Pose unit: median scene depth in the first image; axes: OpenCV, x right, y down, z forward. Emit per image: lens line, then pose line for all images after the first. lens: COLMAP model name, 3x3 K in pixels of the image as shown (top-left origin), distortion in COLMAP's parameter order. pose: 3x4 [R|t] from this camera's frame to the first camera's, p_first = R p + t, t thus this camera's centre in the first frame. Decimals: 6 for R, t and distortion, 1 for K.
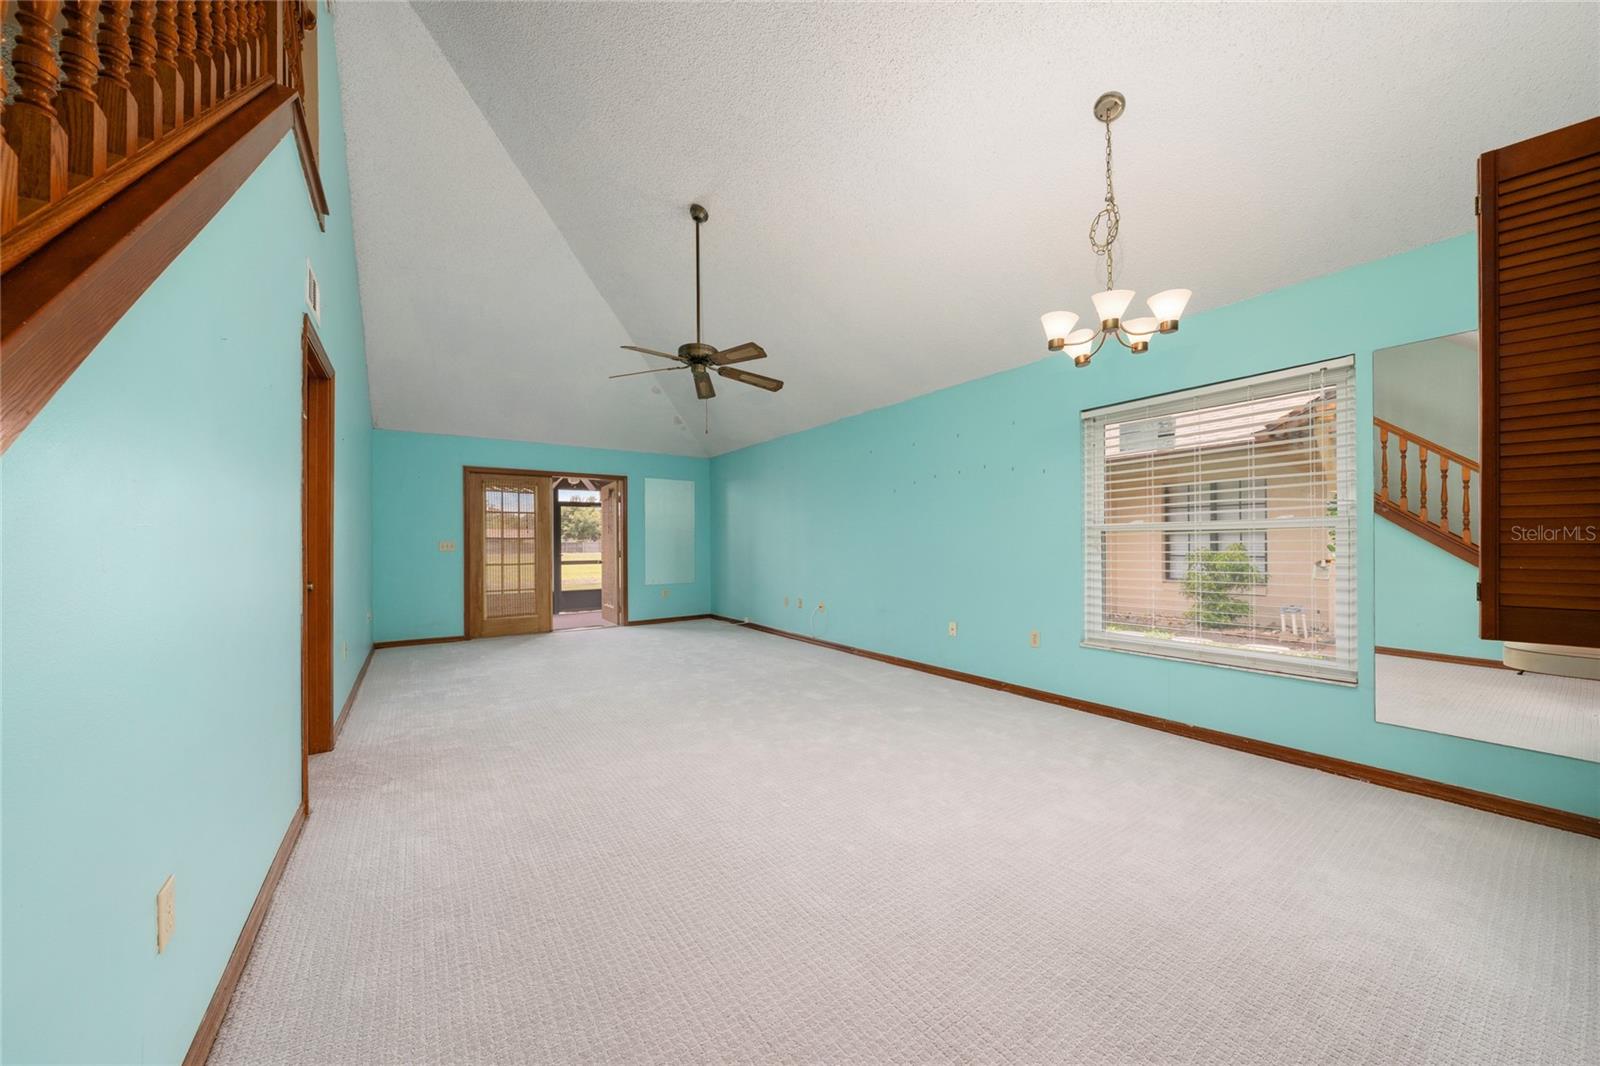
lens RADIAL K [[559.2, 0, 800.0], [0, 559.2, 533.0], [0, 0, 1]] dist [-0.001451, -0.000127]
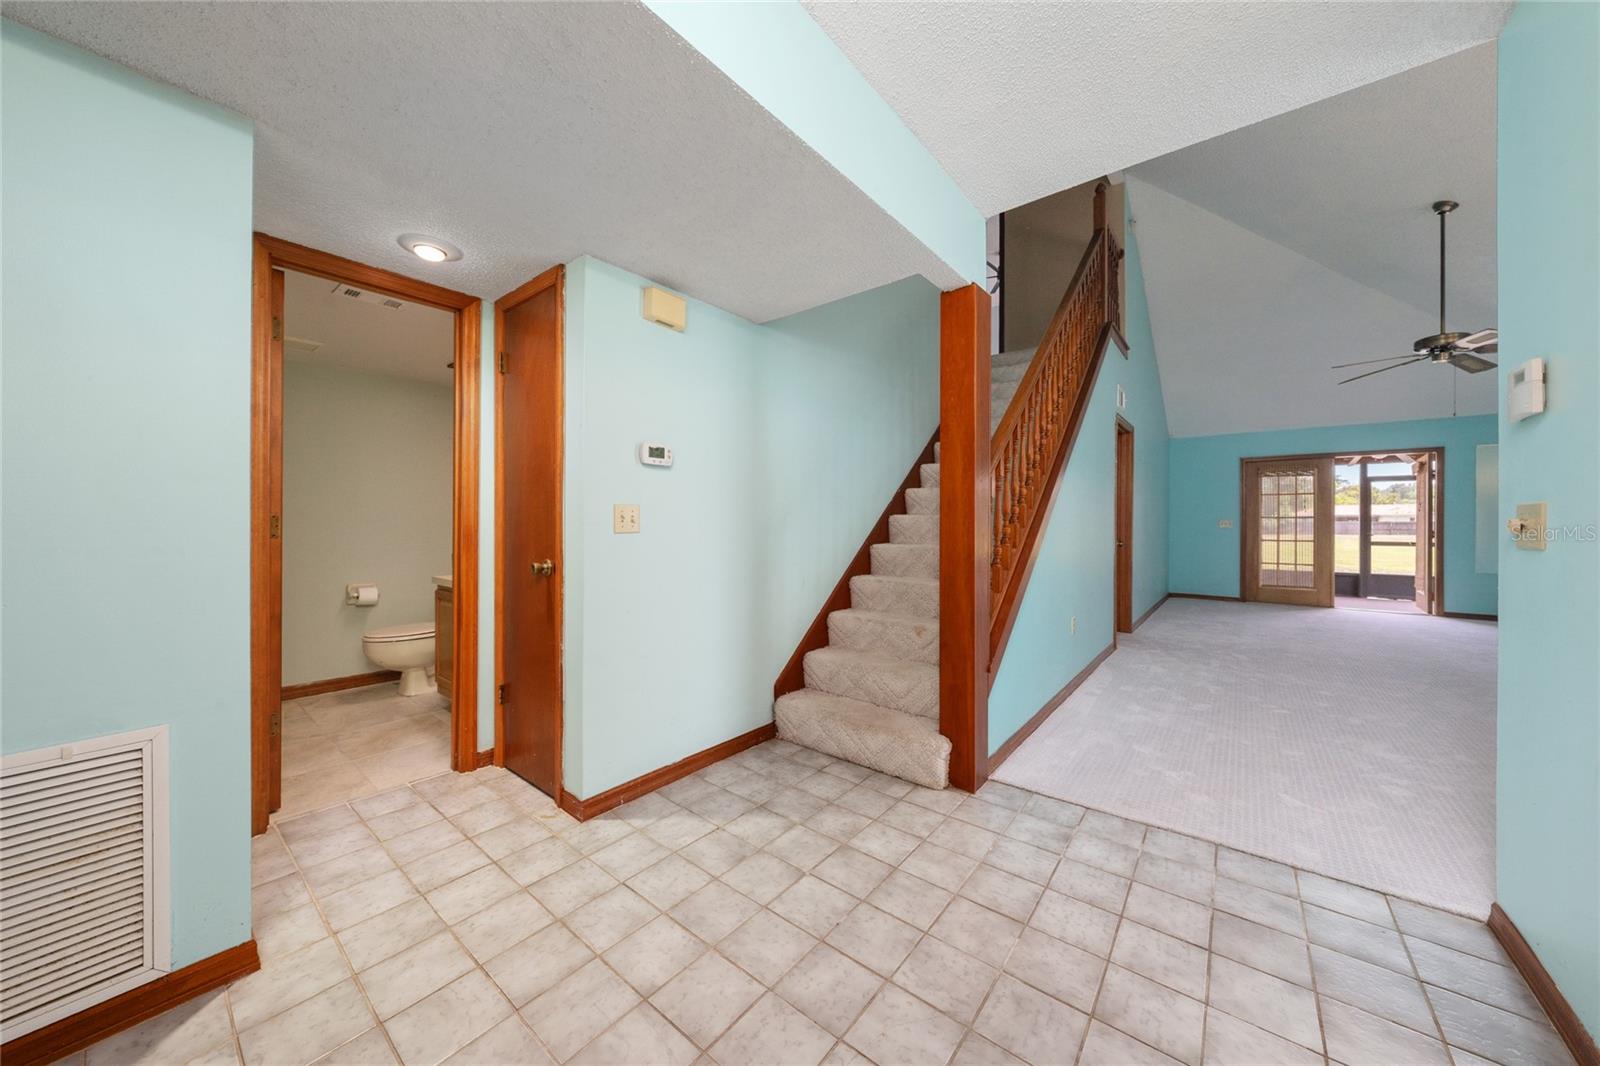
lens RADIAL K [[559.2, 0, 800.0], [0, 559.2, 533.0], [0, 0, 1]] dist [-0.001451, -0.000127]
pose [[0.294859, 0.029776, -0.955077, 0.254550], [0.009718, 0.999369, 0.034157, -0.006309], [0.955491, -0.019353, 0.294384, -0.248319]]
